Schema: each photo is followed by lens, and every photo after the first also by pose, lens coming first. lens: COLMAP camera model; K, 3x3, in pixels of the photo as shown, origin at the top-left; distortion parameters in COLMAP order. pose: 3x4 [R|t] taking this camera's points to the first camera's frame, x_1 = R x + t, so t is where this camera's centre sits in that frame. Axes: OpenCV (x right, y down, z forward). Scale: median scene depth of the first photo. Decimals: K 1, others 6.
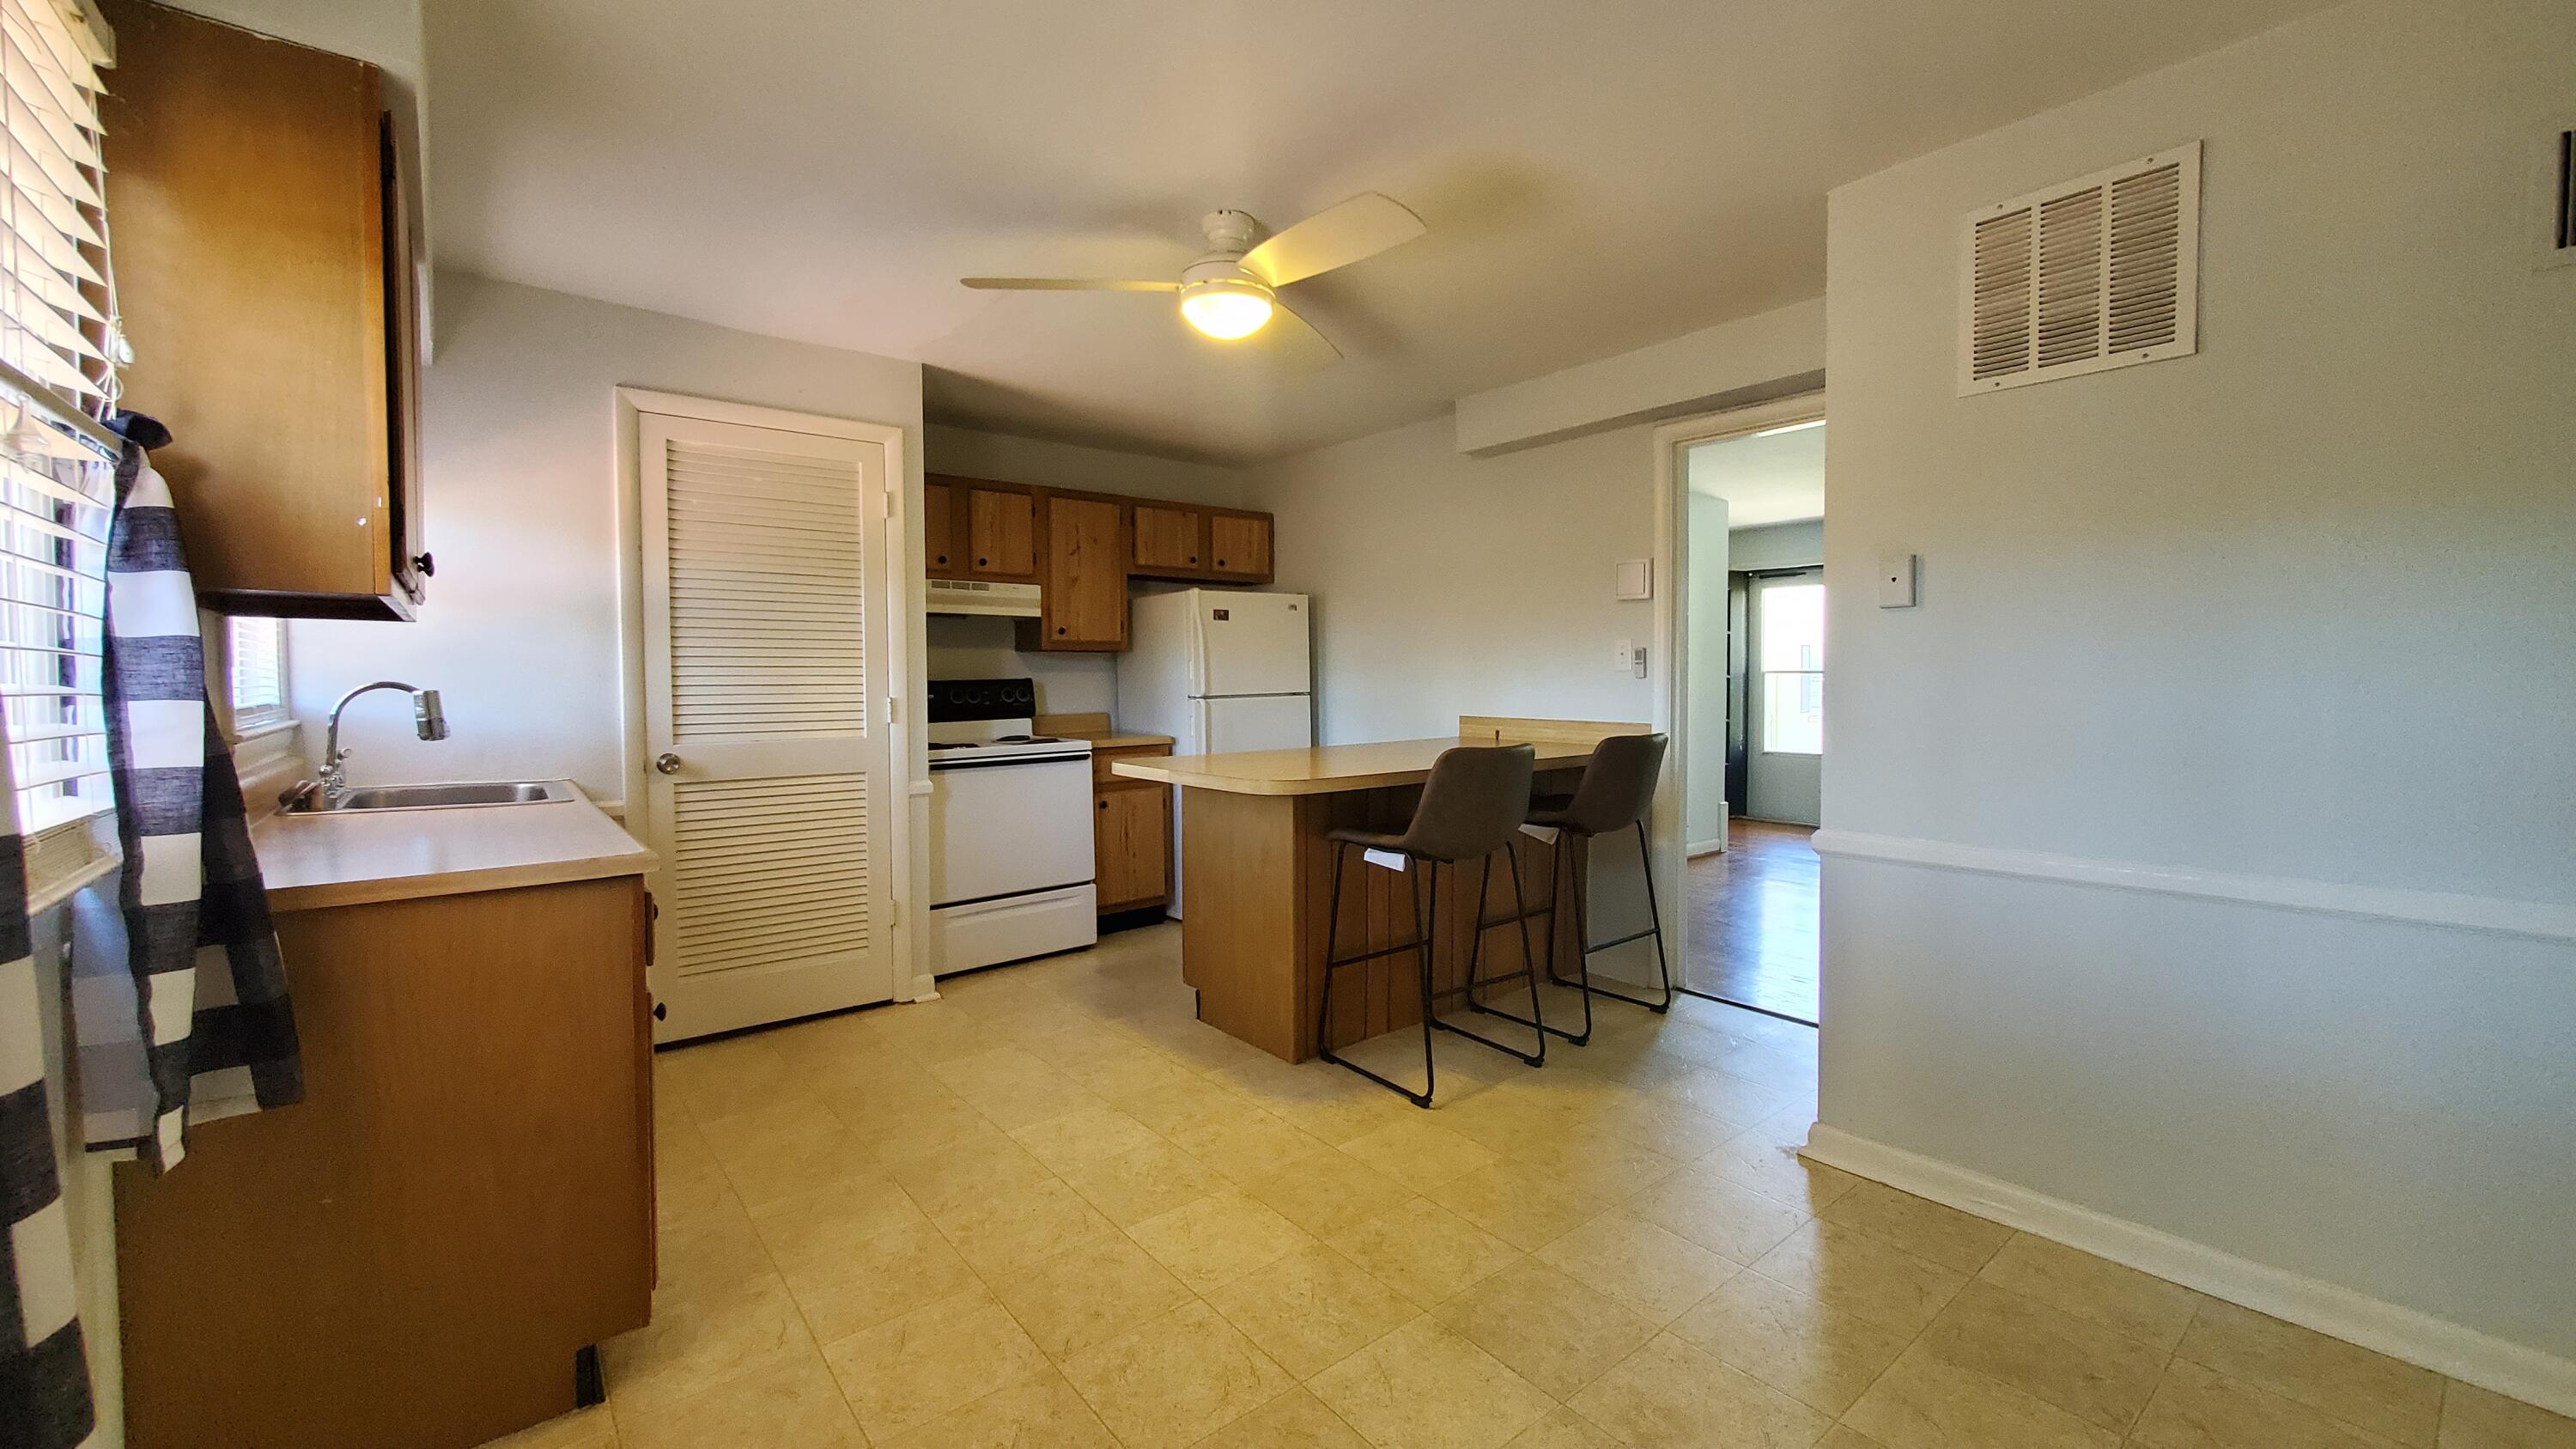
lens RADIAL K [[1009.6, 0, 1288.0], [0, 1009.6, 724.5], [0, 0, 1]] dist [0.000648, 0.000024]
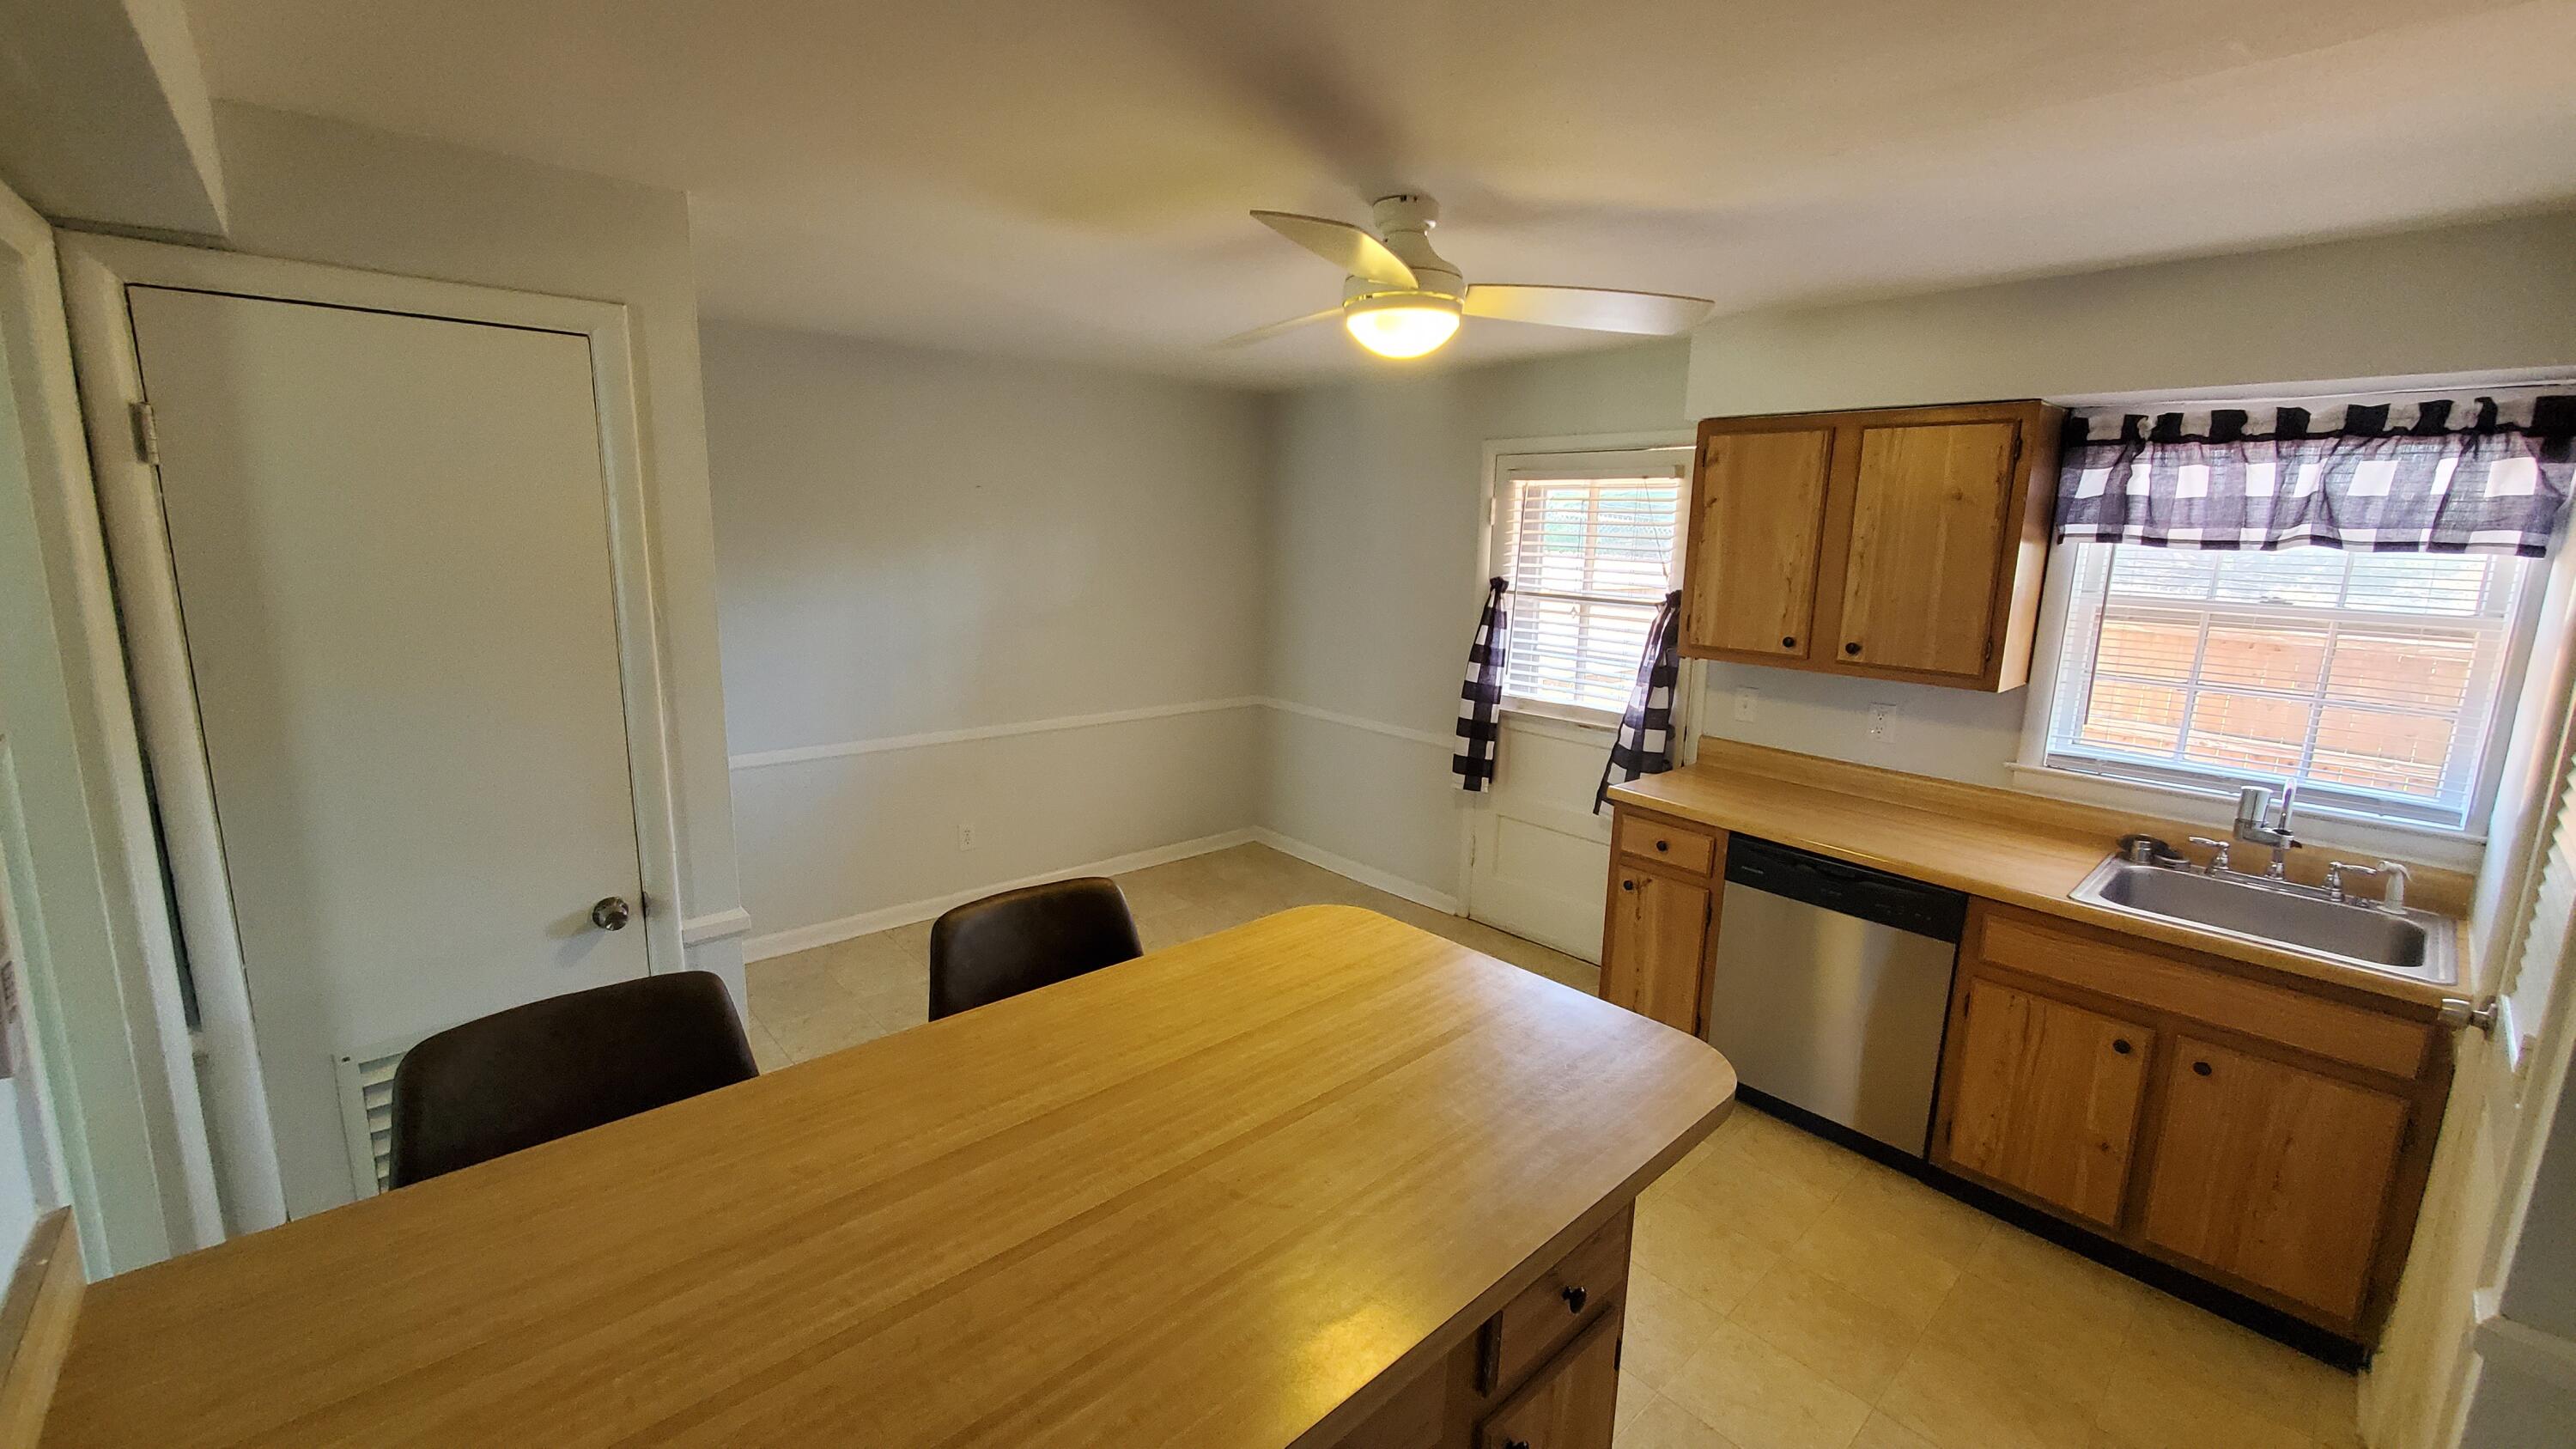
lens RADIAL K [[1009.6, 0, 1288.0], [0, 1009.6, 724.5], [0, 0, 1]] dist [0.000648, 0.000024]
pose [[-0.997255, -0.010908, -0.073232, 0.063613], [-0.027979, 0.971266, 0.236346, -0.192475], [0.068550, 0.237746, -0.968905, 1.243098]]
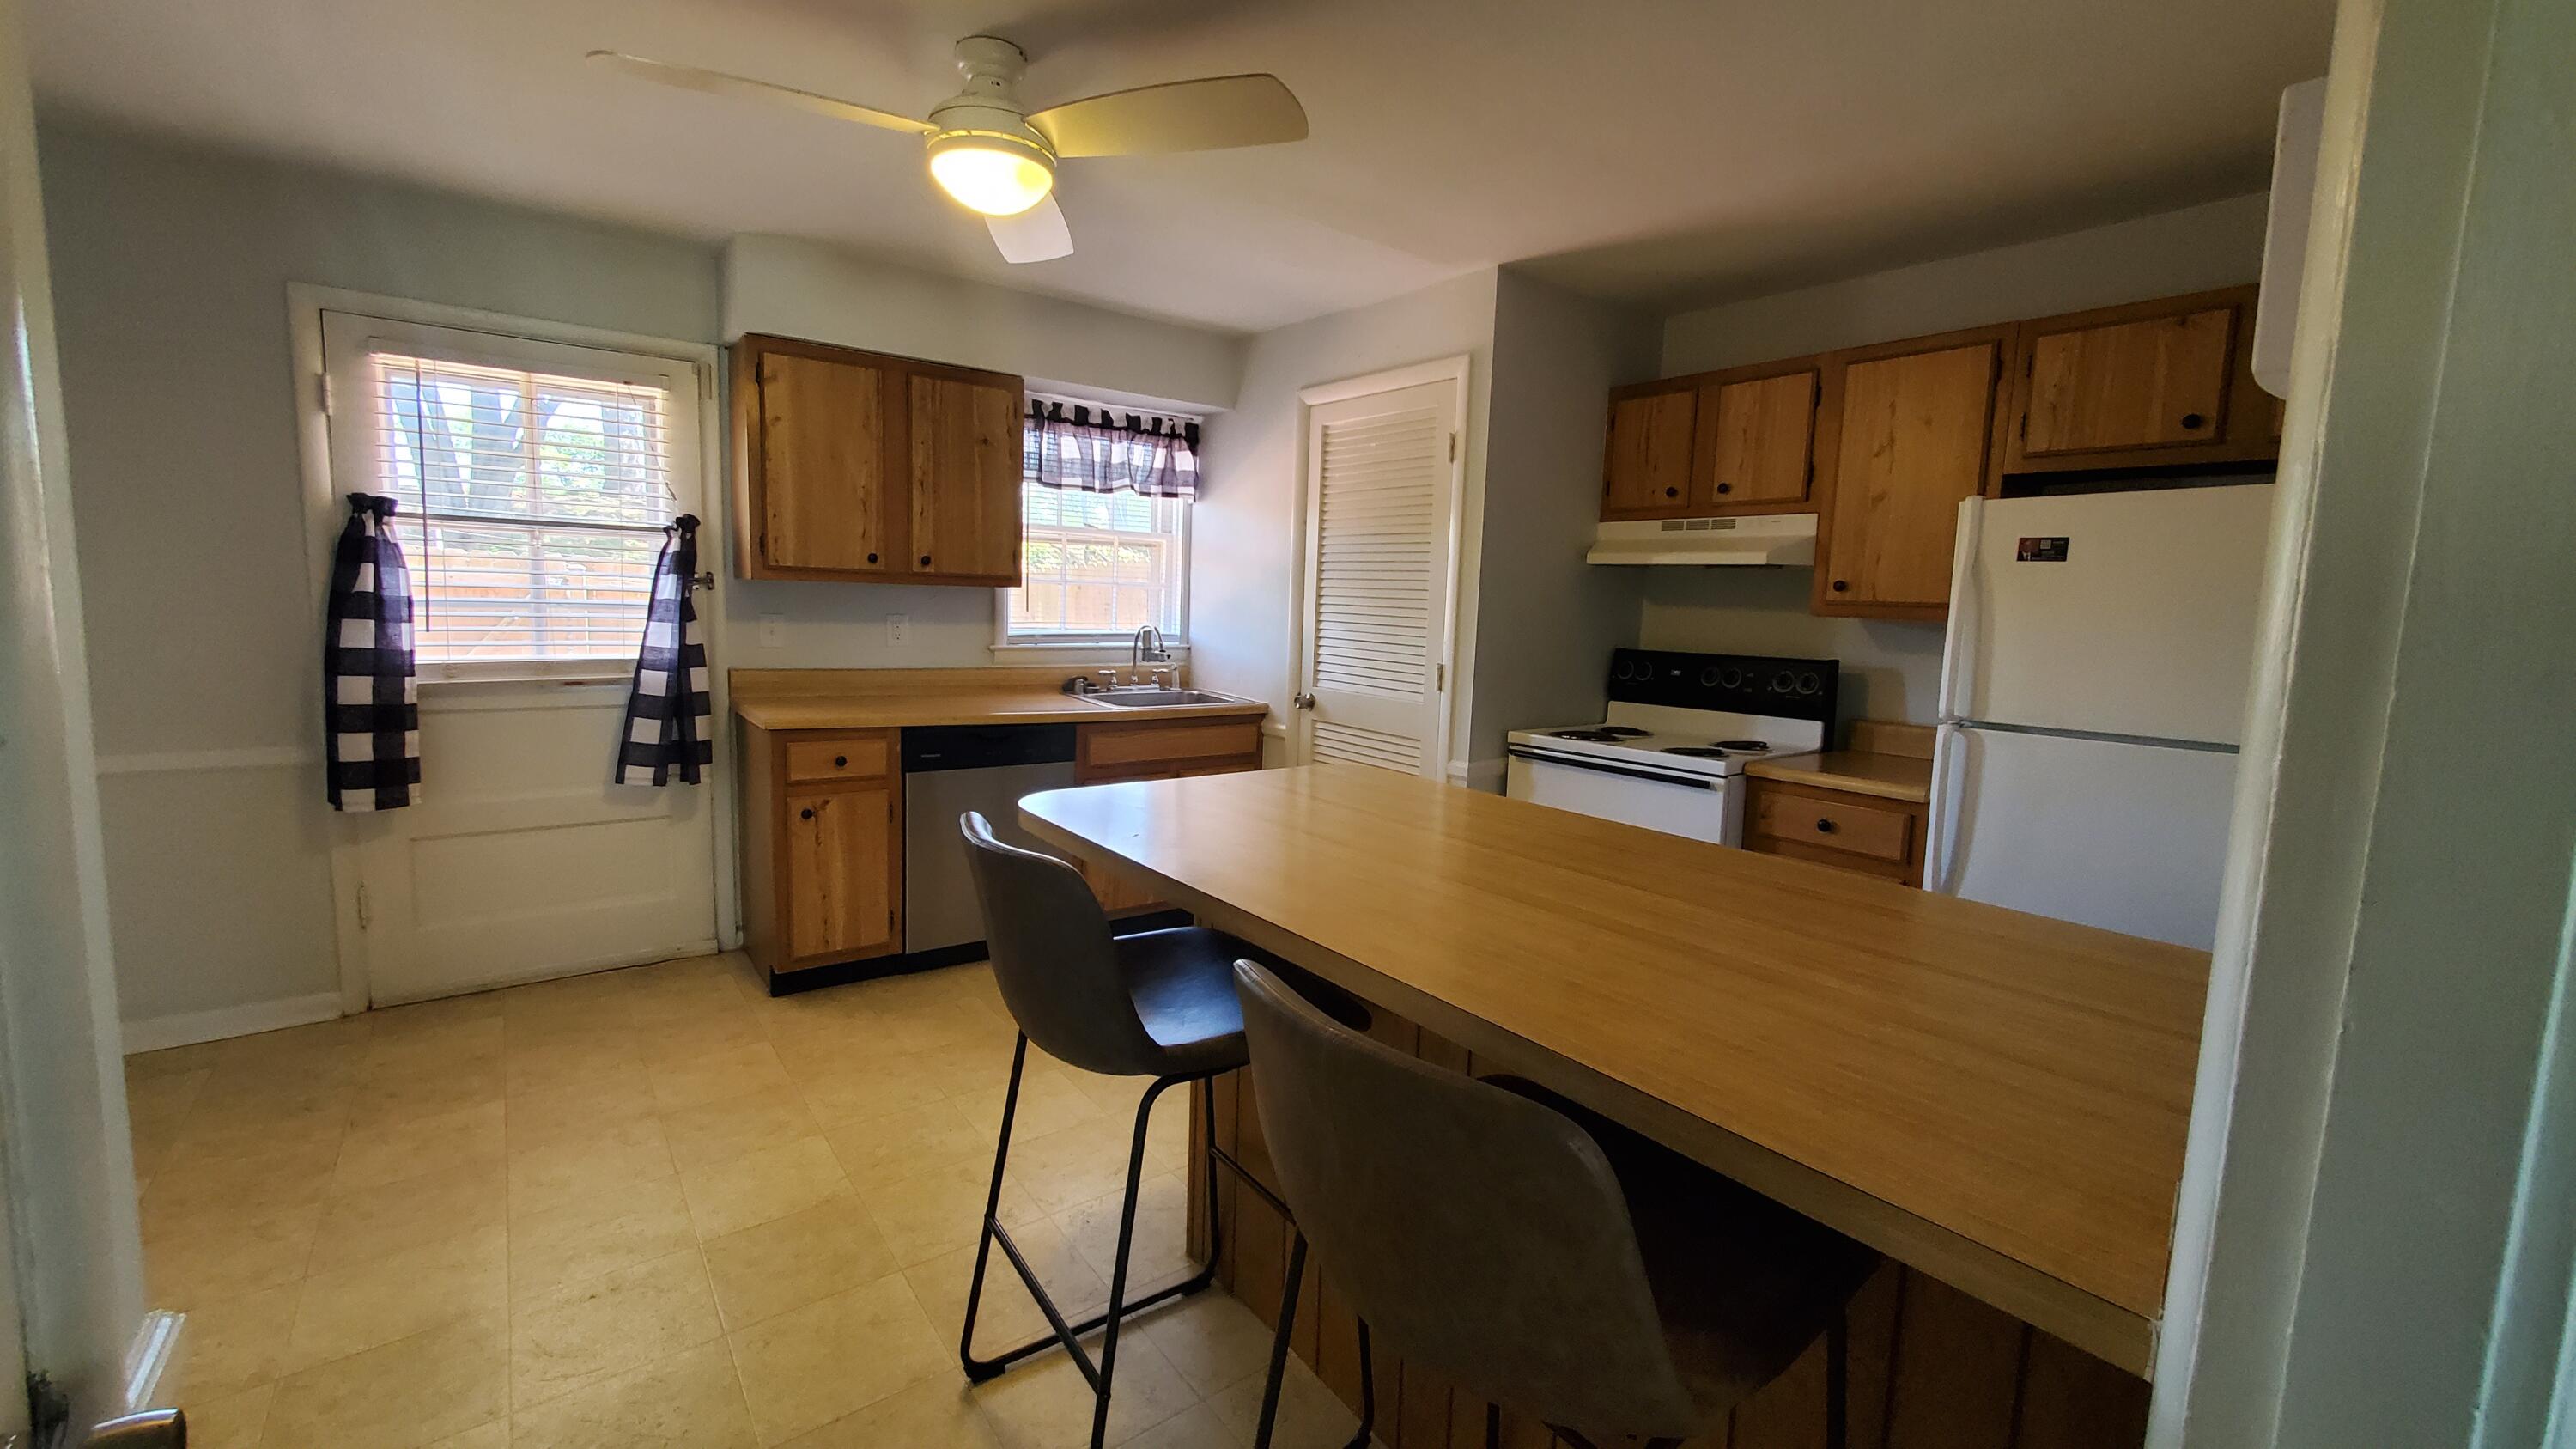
lens RADIAL K [[1031.3, 0, 1269.2], [0, 1031.3, 704.1], [0, 0, 1]] dist [0.000470, -0.000033]
pose [[-0.028712, 0.111123, -0.993392, 0.521175], [-0.082146, 0.990178, 0.113137, -0.081076], [0.996207, 0.084852, -0.019302, 0.851540]]
